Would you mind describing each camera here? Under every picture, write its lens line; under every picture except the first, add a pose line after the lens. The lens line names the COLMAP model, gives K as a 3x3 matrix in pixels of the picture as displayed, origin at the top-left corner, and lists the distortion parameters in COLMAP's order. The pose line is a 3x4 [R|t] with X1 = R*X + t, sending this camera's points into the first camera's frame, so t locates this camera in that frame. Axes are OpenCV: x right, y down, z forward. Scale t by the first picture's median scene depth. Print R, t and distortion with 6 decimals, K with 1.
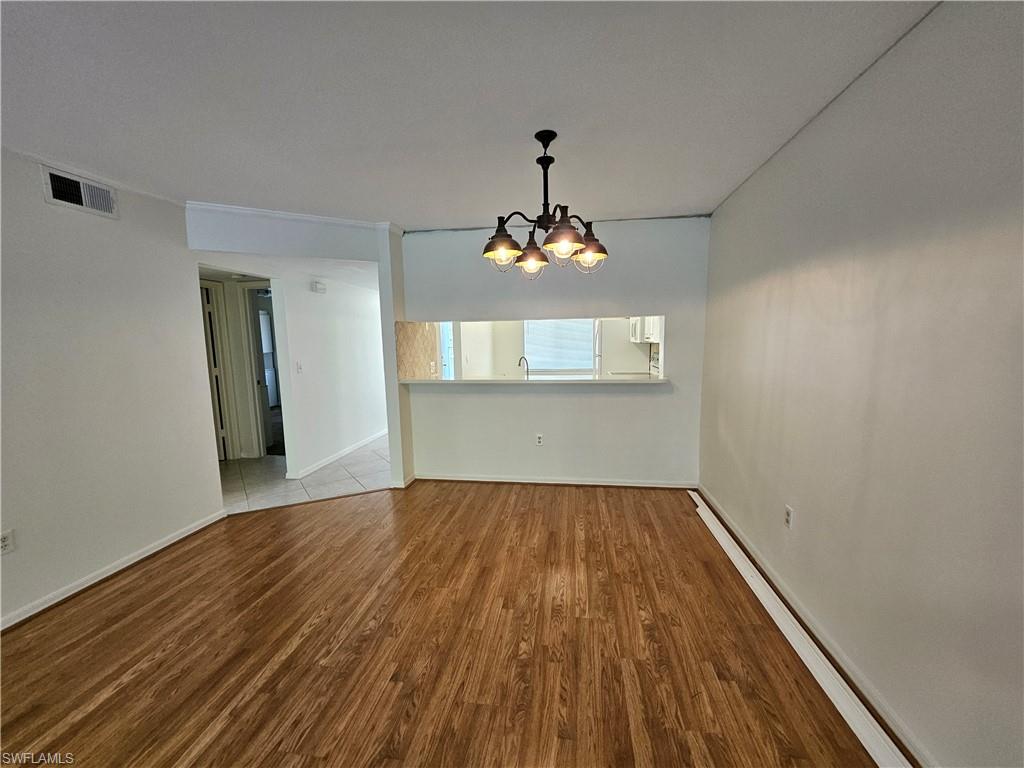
lens RADIAL K [[409.3, 0, 518.1], [0, 409.3, 385.1], [0, 0, 1]] dist [-0.003541, -0.000077]
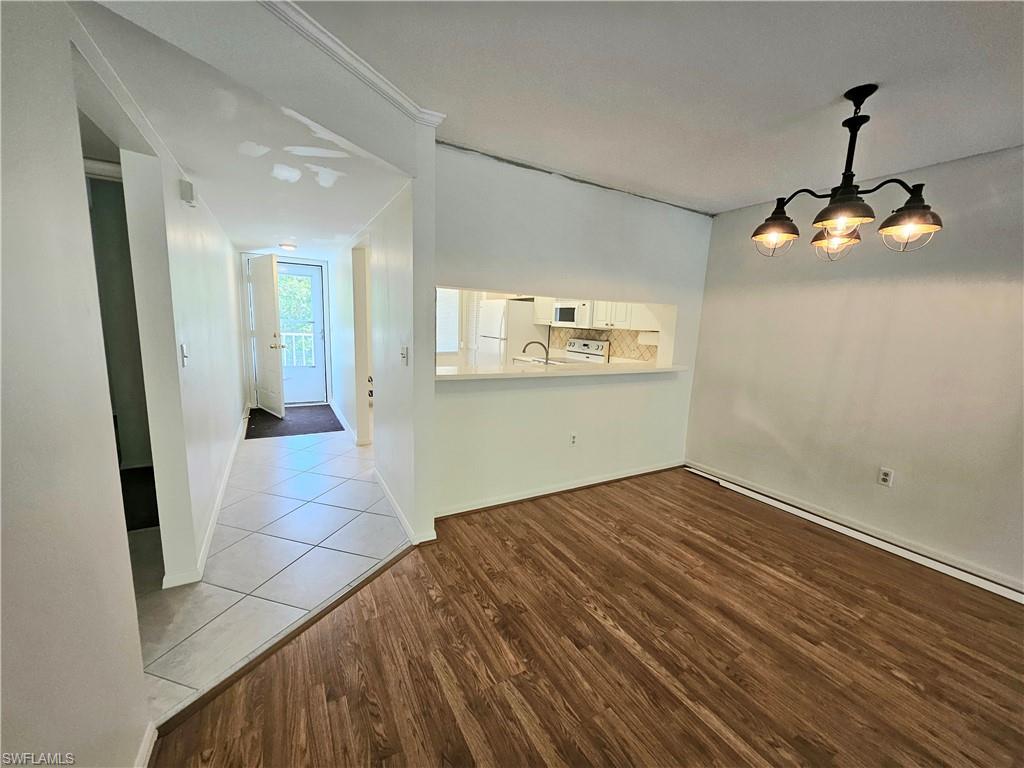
lens RADIAL K [[409.3, 0, 516.0], [0, 409.3, 383.9], [0, 0, 1]] dist [-0.003541, -0.000077]
pose [[0.783083, -0.046397, 0.620183, -0.653814], [0.016431, 0.998409, 0.053946, -0.035373], [-0.621699, -0.032054, 0.782600, 0.469884]]
